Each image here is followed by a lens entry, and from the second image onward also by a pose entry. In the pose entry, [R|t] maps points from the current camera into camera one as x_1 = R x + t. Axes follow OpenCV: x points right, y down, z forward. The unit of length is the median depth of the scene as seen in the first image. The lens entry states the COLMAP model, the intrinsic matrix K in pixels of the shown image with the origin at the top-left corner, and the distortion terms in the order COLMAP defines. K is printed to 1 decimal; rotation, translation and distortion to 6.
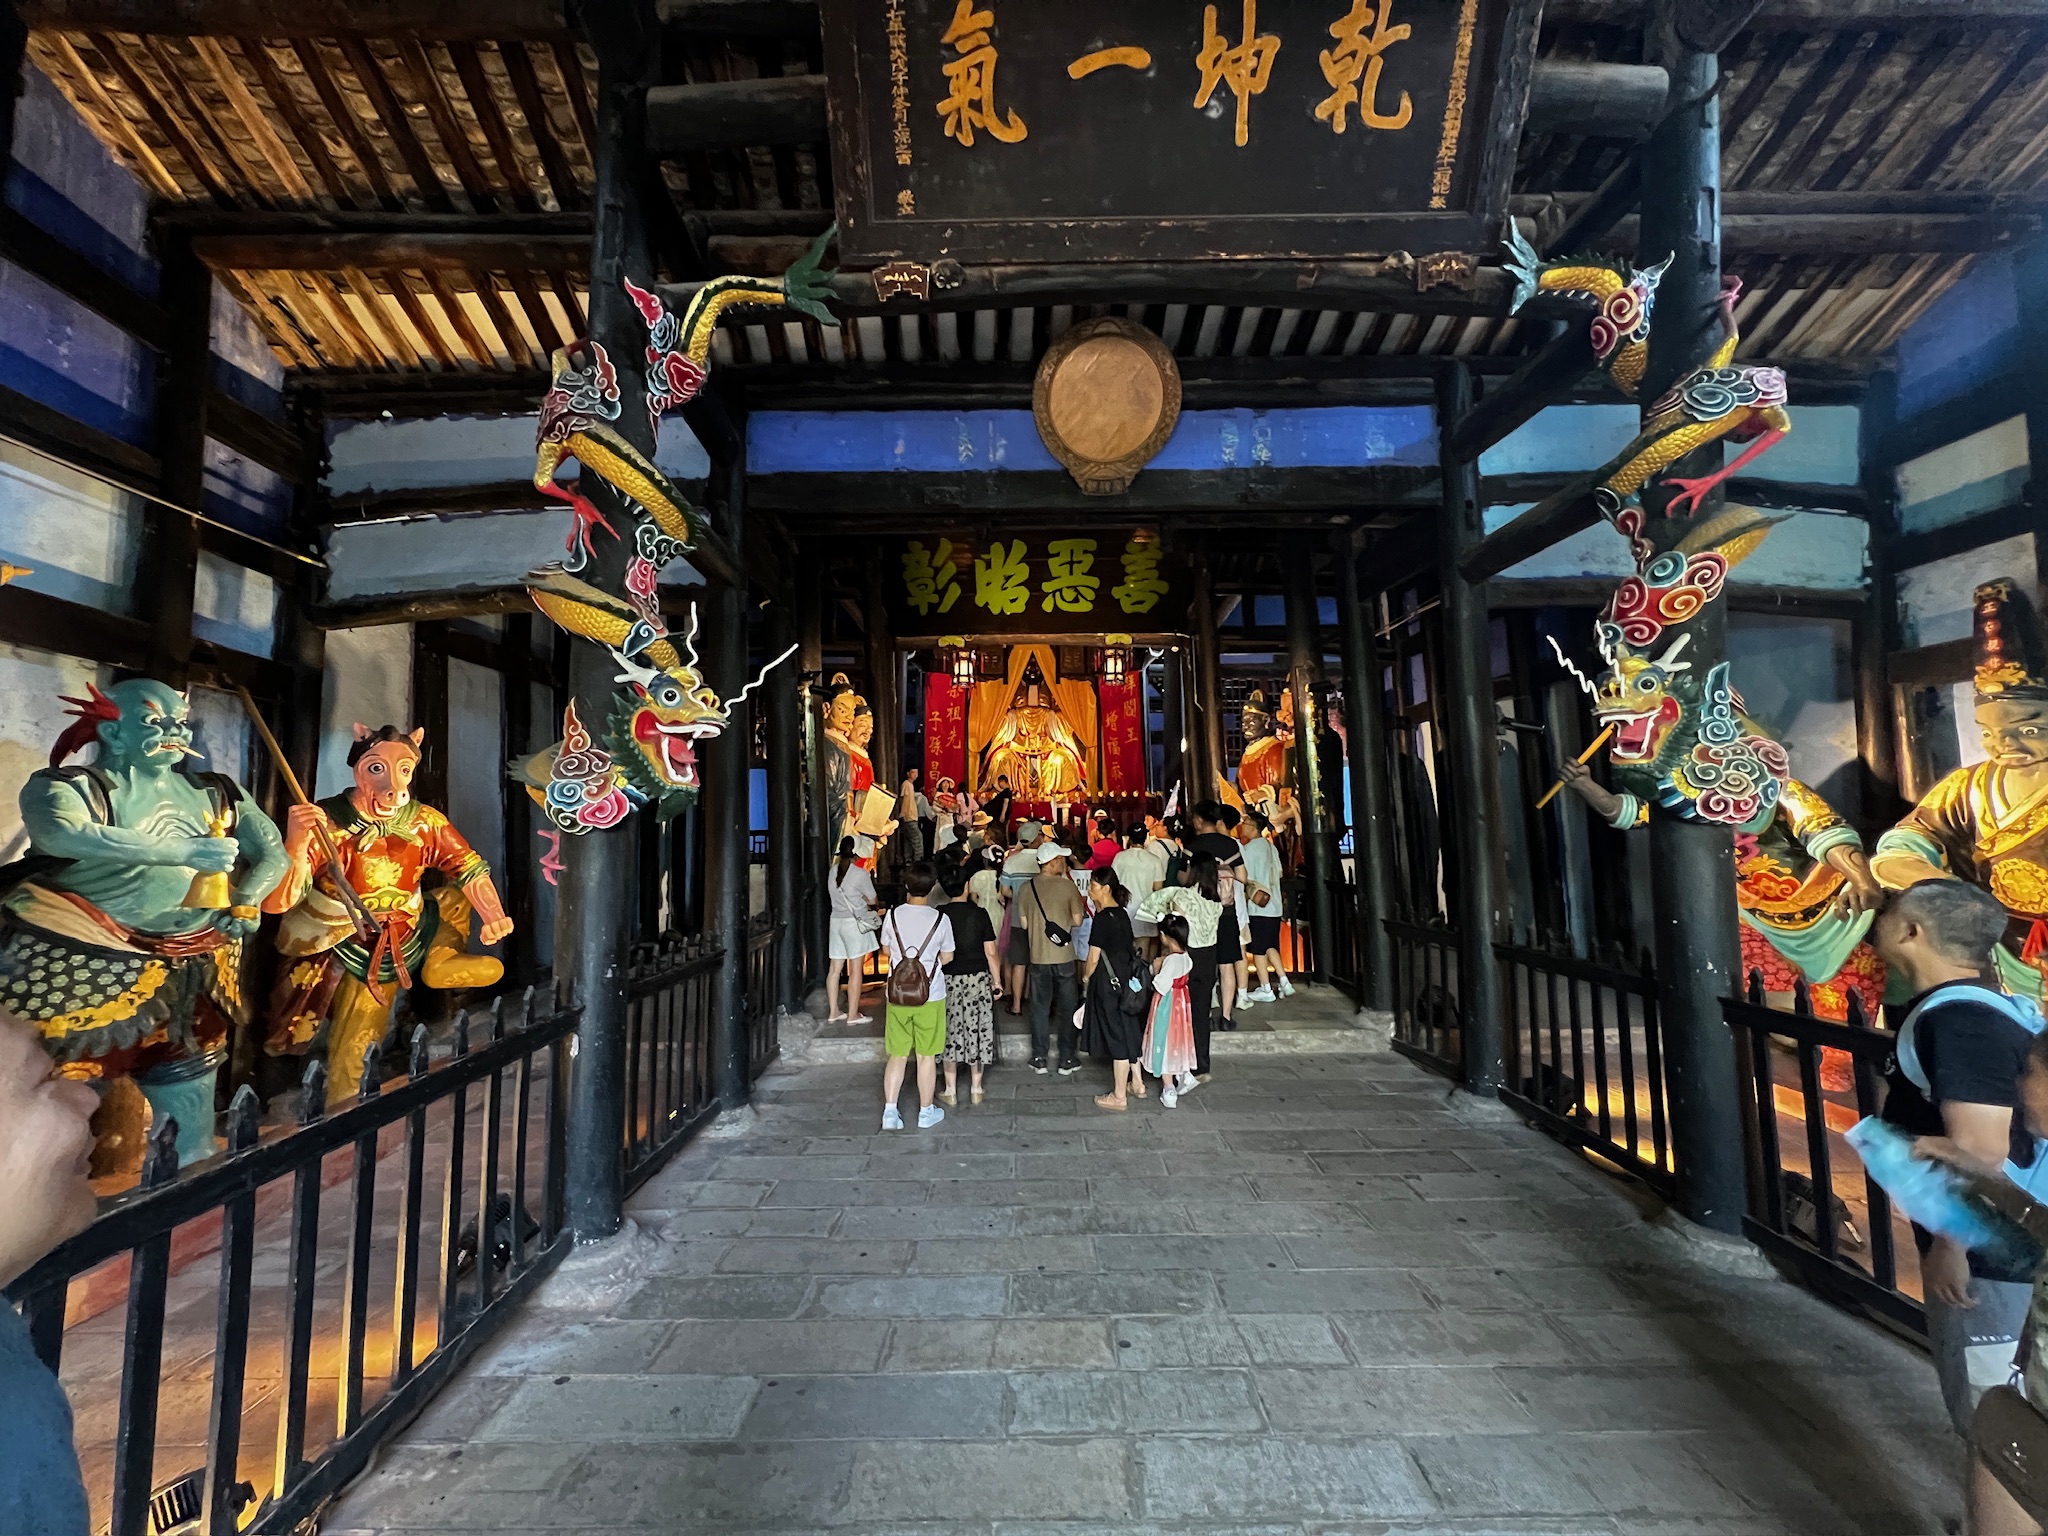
lens RADIAL K [[814.8, 0, 1020.7], [0, 814.8, 762.1], [0, 0, 1]] dist [-0.005941, -0.000163]
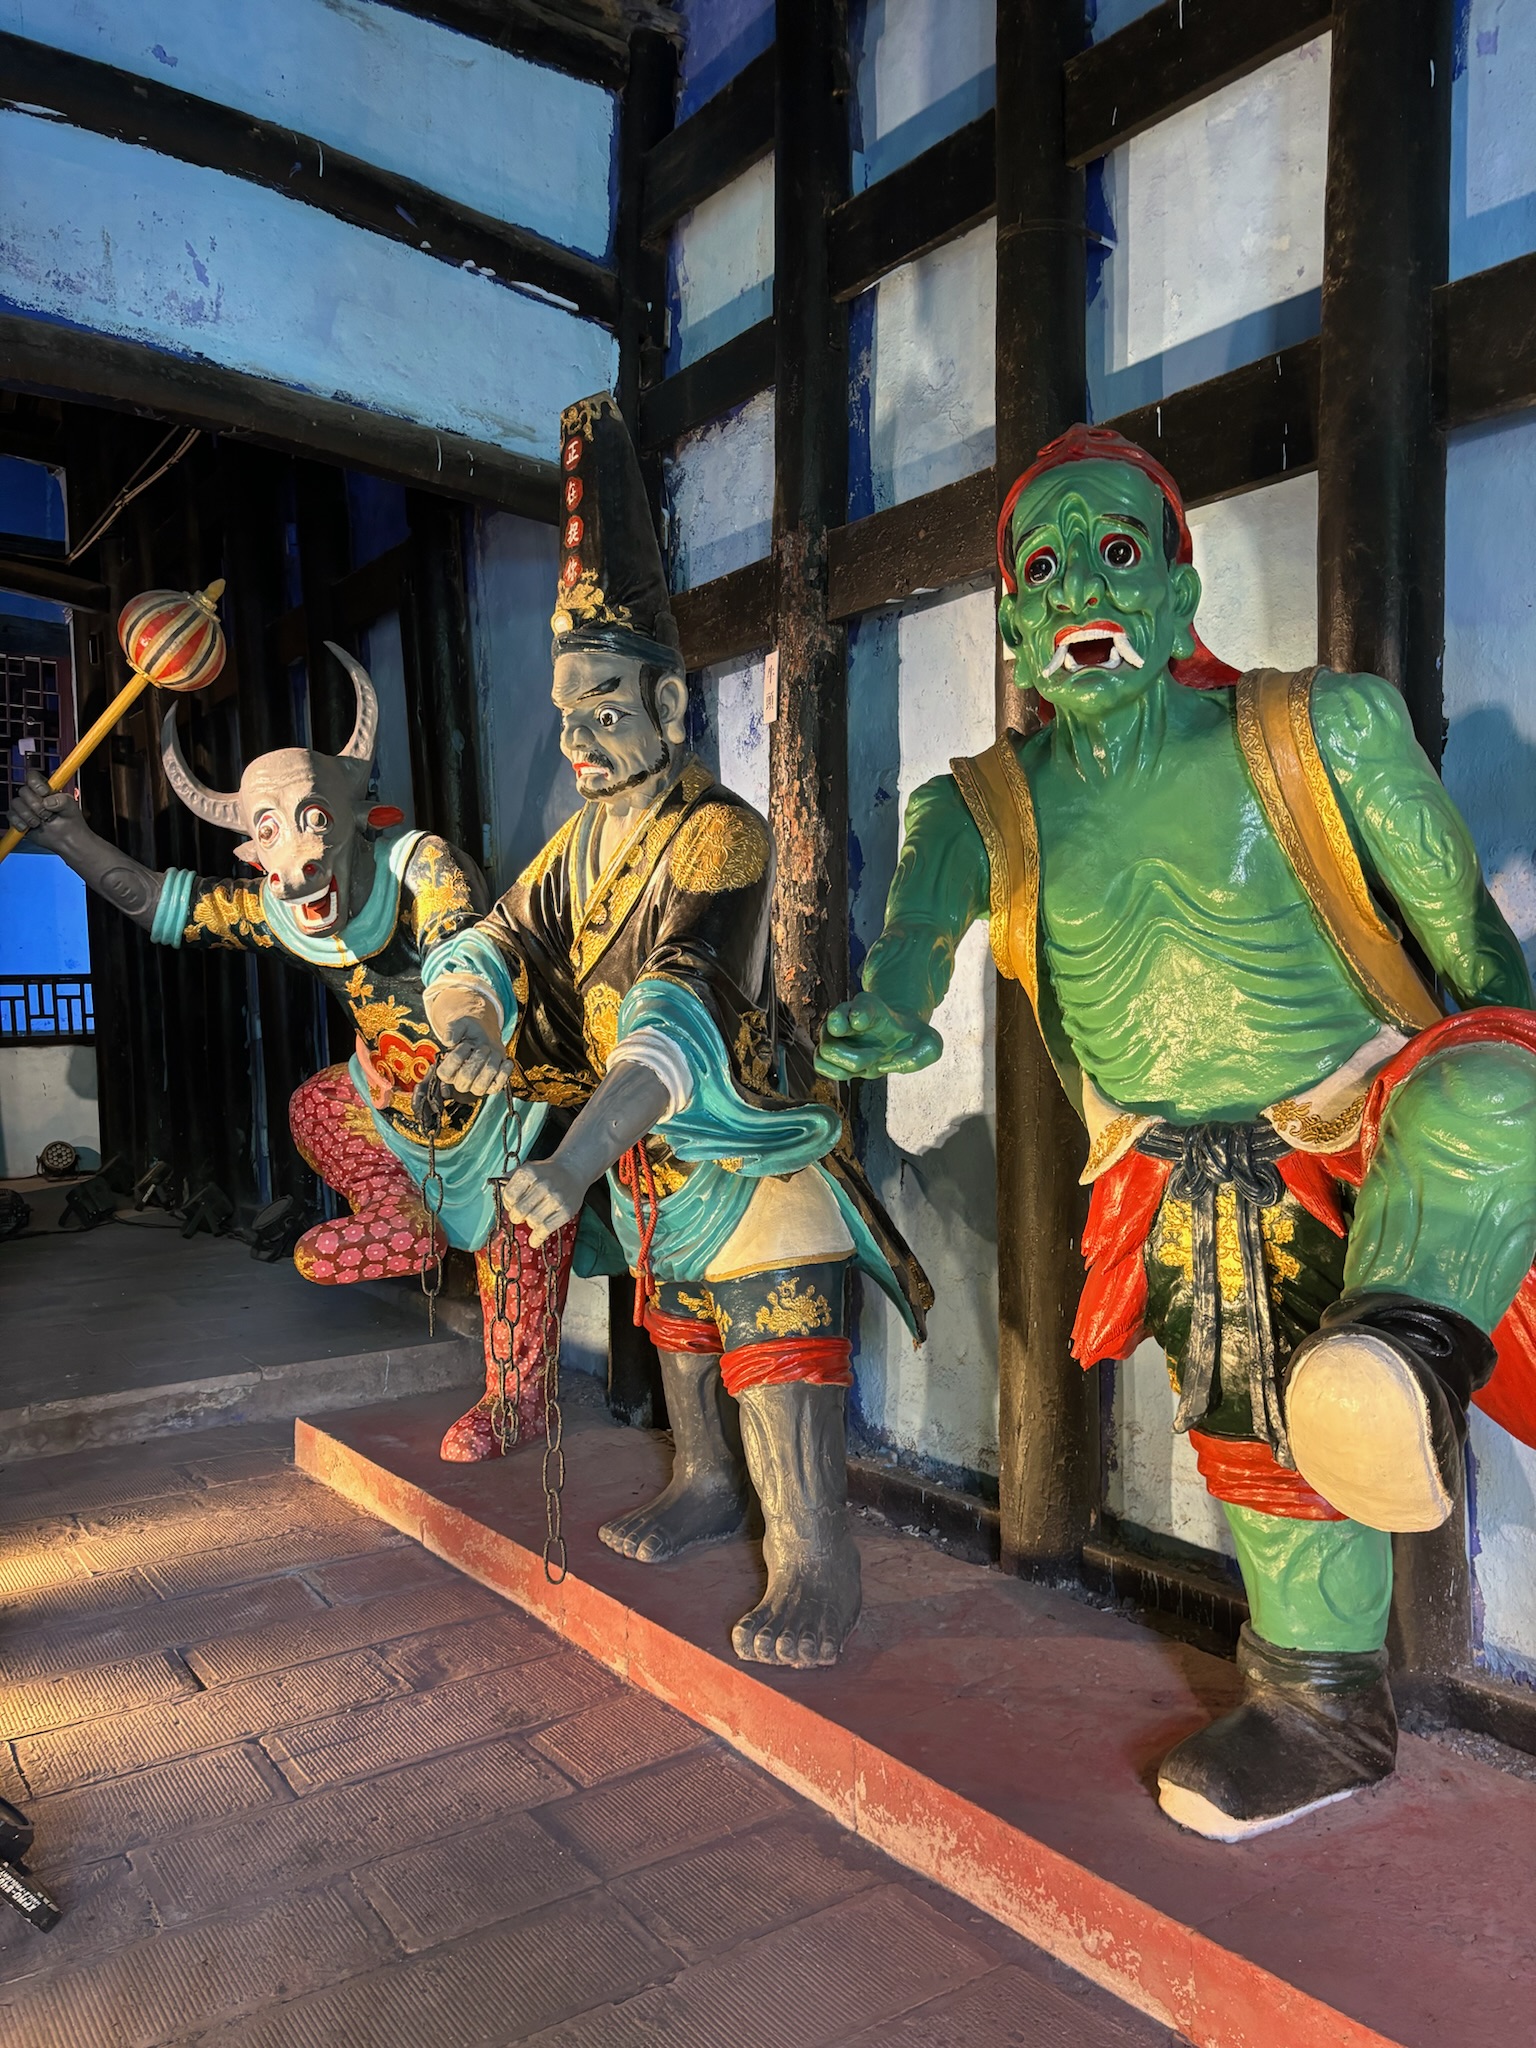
lens RADIAL K [[1564.0, 0, 767.2], [0, 1564.0, 1028.4], [0, 0, 1]] dist [-0.001146, -0.014196]
pose [[0.813637, -0.003406, 0.581363, 0.729543], [-0.051908, 0.995563, 0.078480, 0.064169], [-0.579051, -0.094031, 0.809851, 0.154826]]
